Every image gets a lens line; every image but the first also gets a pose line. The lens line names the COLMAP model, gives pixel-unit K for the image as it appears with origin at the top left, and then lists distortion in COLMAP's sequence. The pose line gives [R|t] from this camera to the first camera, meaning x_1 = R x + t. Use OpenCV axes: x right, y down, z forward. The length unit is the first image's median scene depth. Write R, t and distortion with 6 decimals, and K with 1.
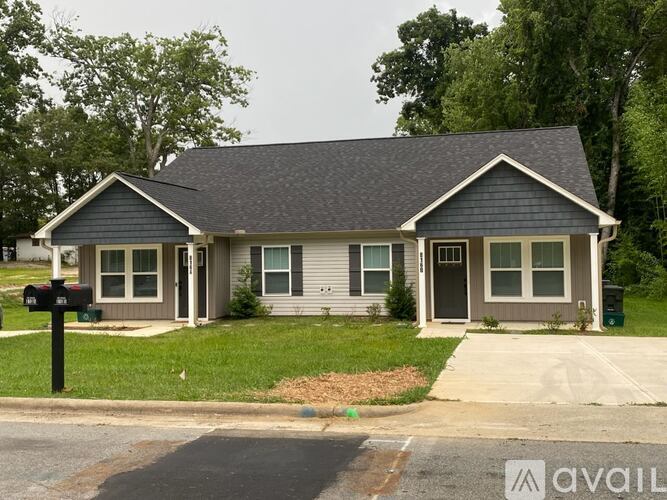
lens RADIAL K [[740.2, 0, 333.5], [0, 740.2, 250.0], [0, 0, 1]] dist [0.072119, -0.005182]
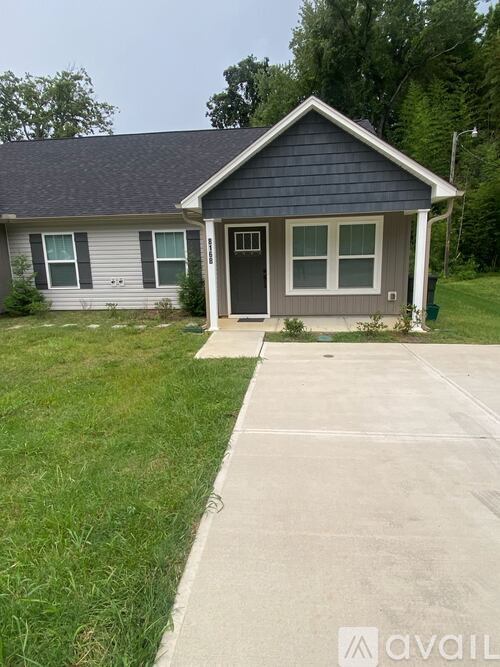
lens RADIAL K [[407.1, 0, 250.0], [0, 407.1, 333.5], [0, 0, 1]] dist [0.076087, -0.092959]
pose [[0.991961, -0.036430, 0.121188, 0.091222], [0.009490, 0.976384, 0.215833, 0.007716], [-0.126189, -0.212948, 0.968881, 0.476450]]
